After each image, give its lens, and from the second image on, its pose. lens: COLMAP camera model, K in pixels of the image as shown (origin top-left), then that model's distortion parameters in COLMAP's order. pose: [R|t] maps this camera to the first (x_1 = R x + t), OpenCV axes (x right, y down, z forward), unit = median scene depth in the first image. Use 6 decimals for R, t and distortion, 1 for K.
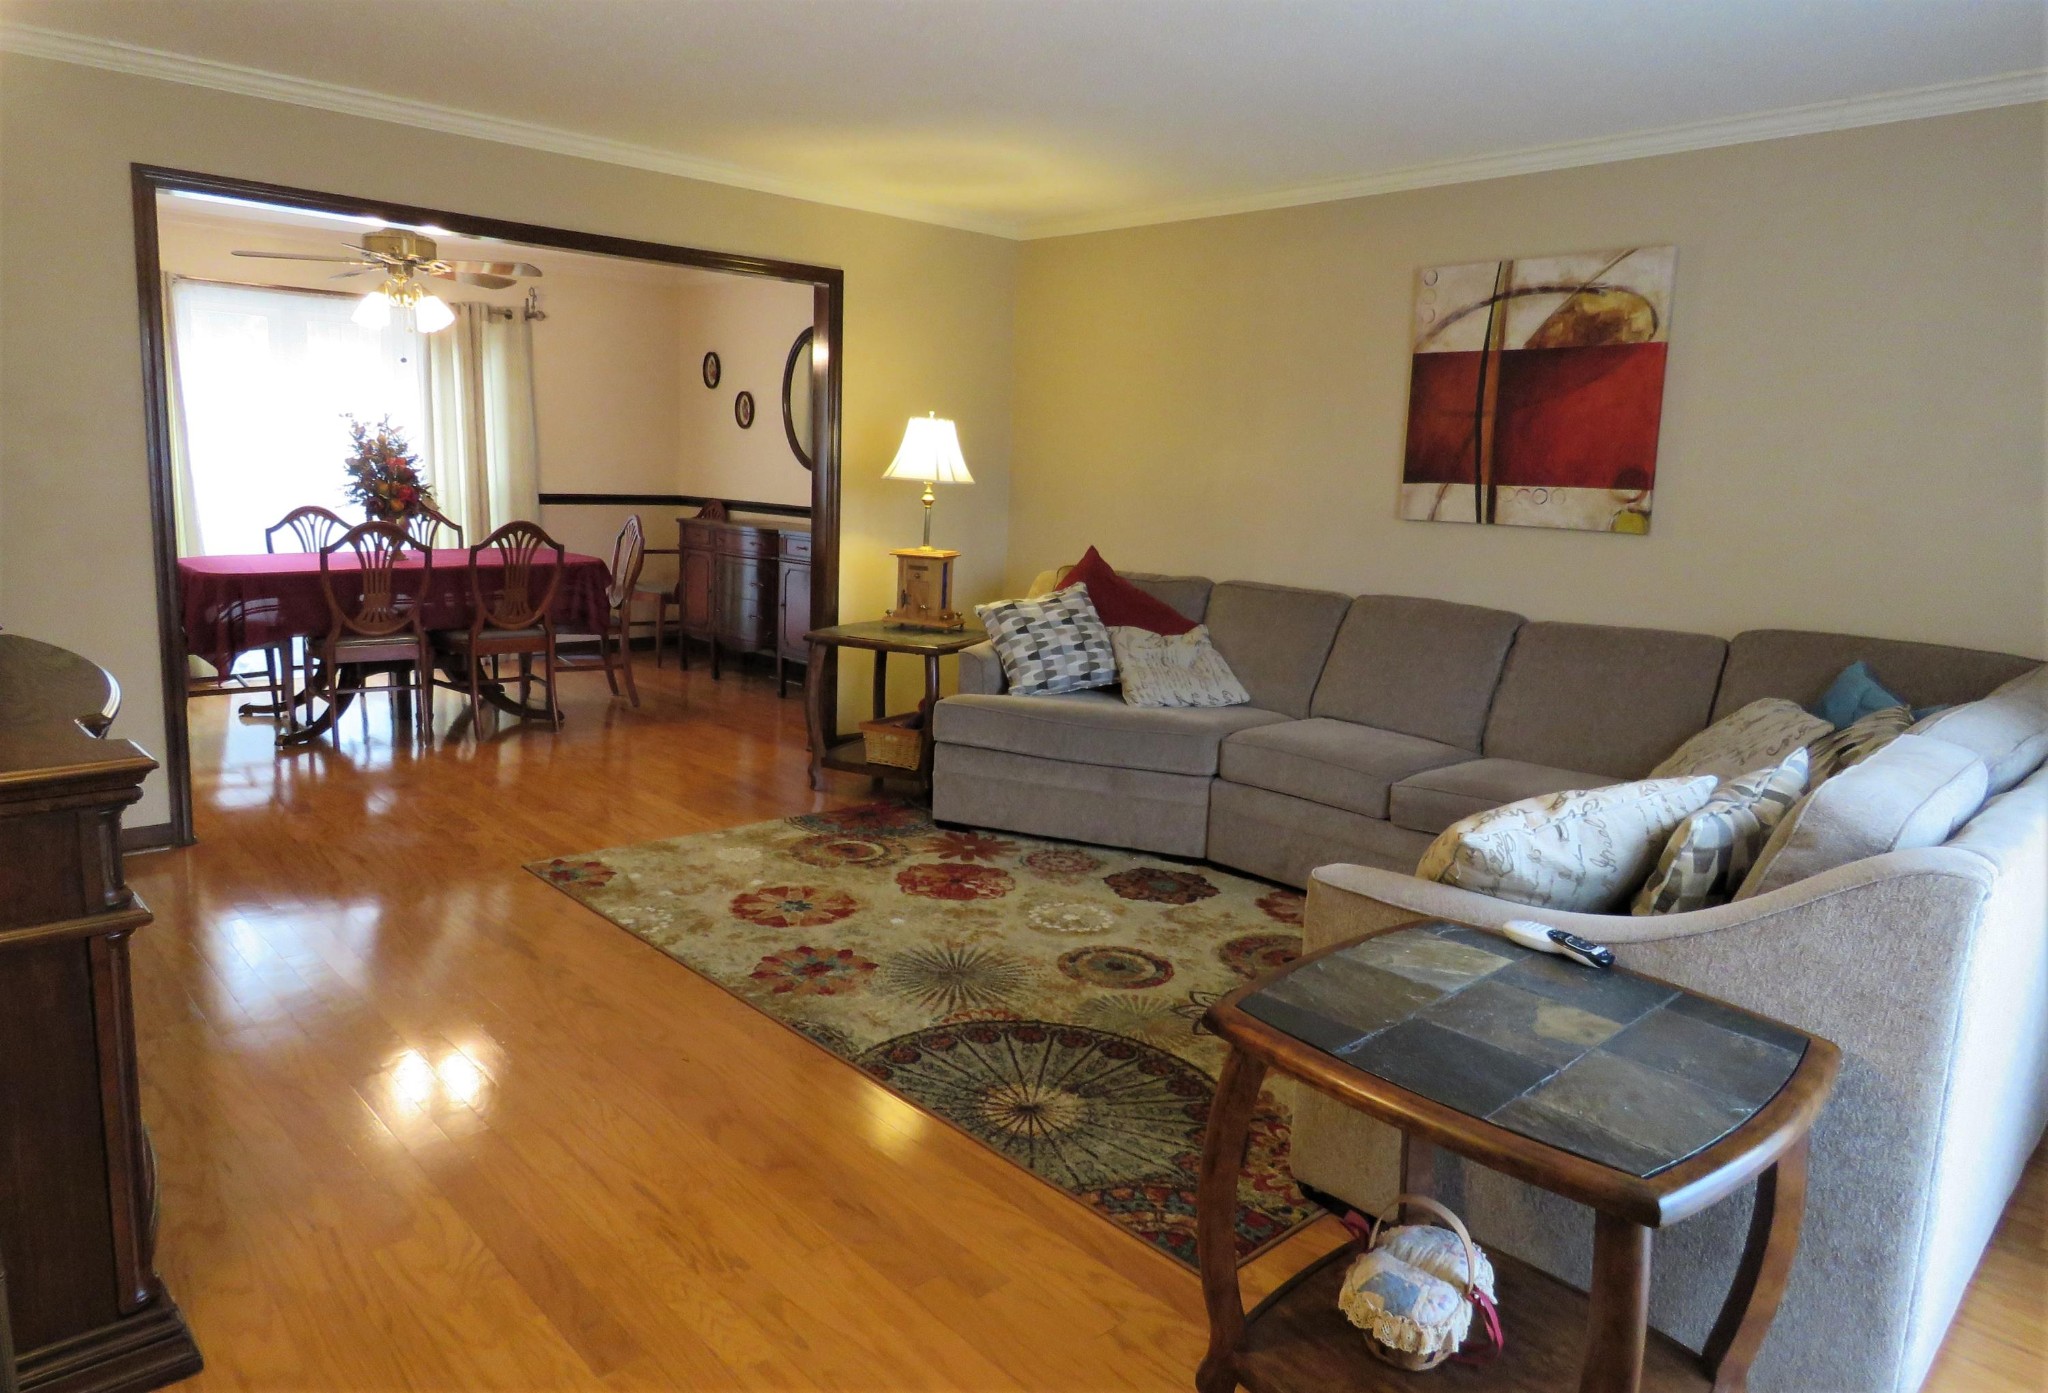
lens RADIAL K [[1299.4, 0, 1027.6], [0, 1299.4, 683.8], [0, 0, 1]] dist [-0.005064, -0.001912]
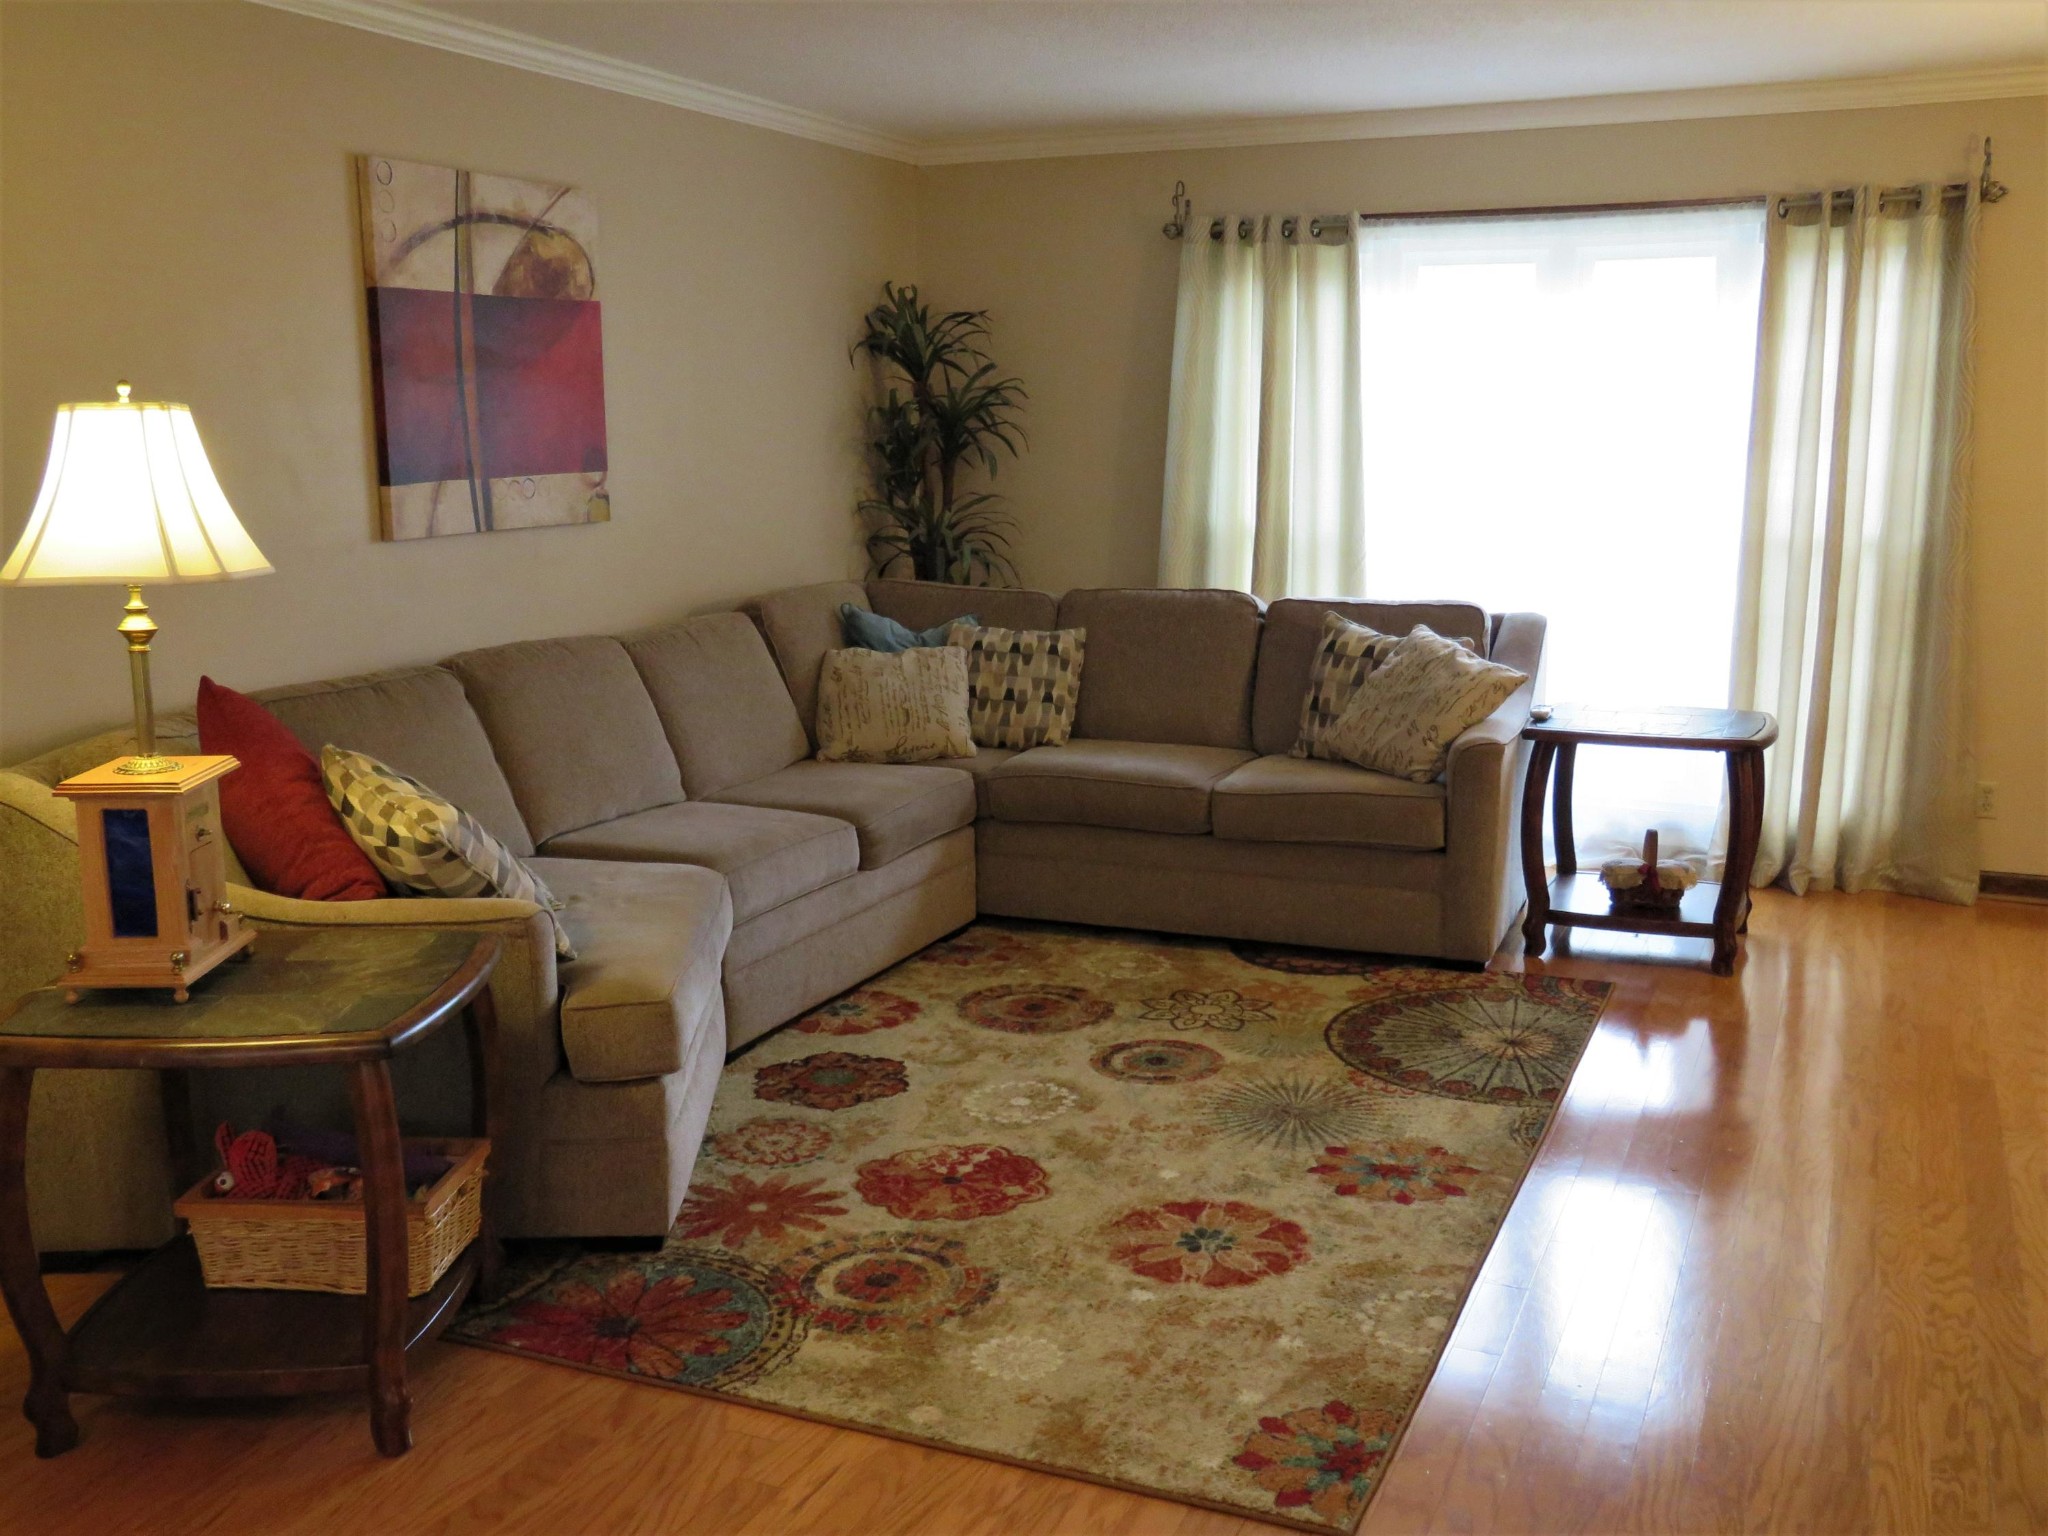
lens RADIAL K [[1939.4, 0, 1026.0], [0, 1939.4, 773.8], [0, 0, 1]] dist [0.010431, 0.000000]
pose [[-0.386883, -0.204307, 0.899211, -0.848381], [0.145677, 0.949360, 0.278378, -0.277766], [-0.910549, 0.238694, -0.337529, 1.230275]]
